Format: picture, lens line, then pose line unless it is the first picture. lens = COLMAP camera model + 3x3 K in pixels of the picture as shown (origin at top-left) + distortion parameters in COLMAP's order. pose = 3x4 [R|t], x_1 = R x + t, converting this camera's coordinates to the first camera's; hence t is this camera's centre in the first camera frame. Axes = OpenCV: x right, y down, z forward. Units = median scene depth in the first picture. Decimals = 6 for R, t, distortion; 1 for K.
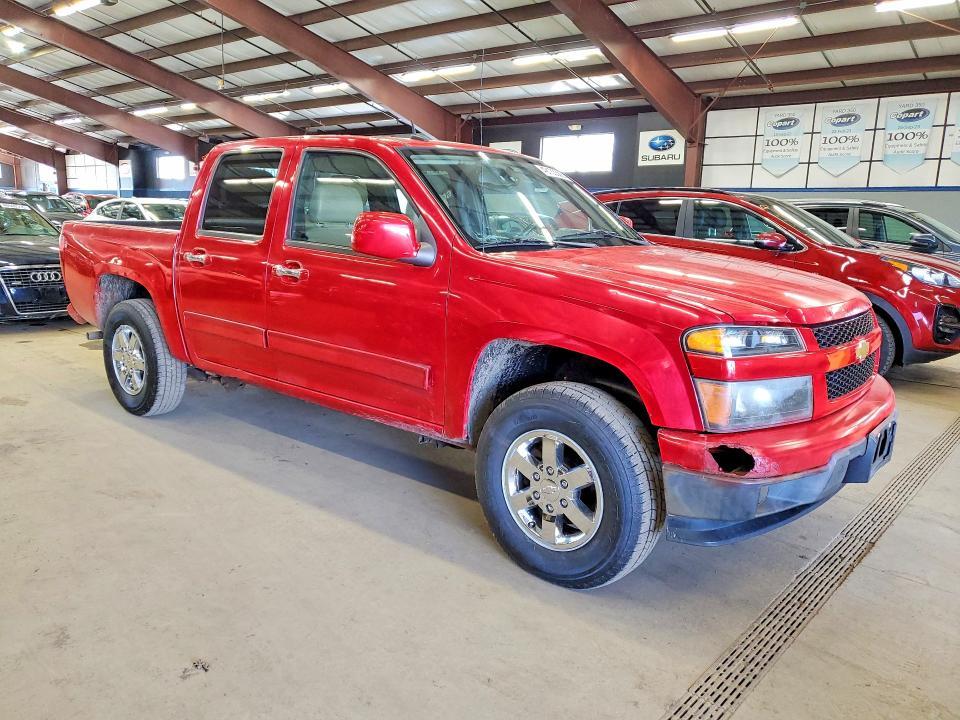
lens RADIAL K [[737.8, 0, 481.3], [0, 737.8, 364.2], [0, 0, 1]] dist [0.007401, 0.011377]
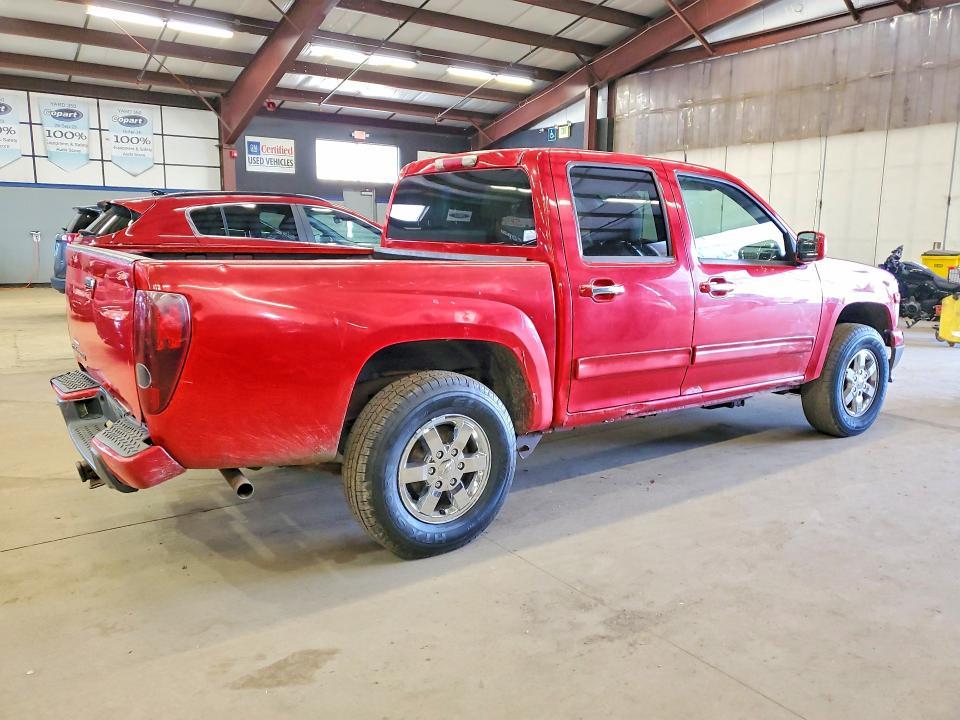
lens RADIAL K [[737.8, 0, 481.8], [0, 737.8, 356.2], [0, 0, 1]] dist [0.007401, 0.011377]
pose [[0.239211, -0.181625, 0.953829, -1.091606], [0.181487, 0.973400, 0.139836, -0.186141], [-0.953856, 0.139657, 0.265811, 0.829012]]
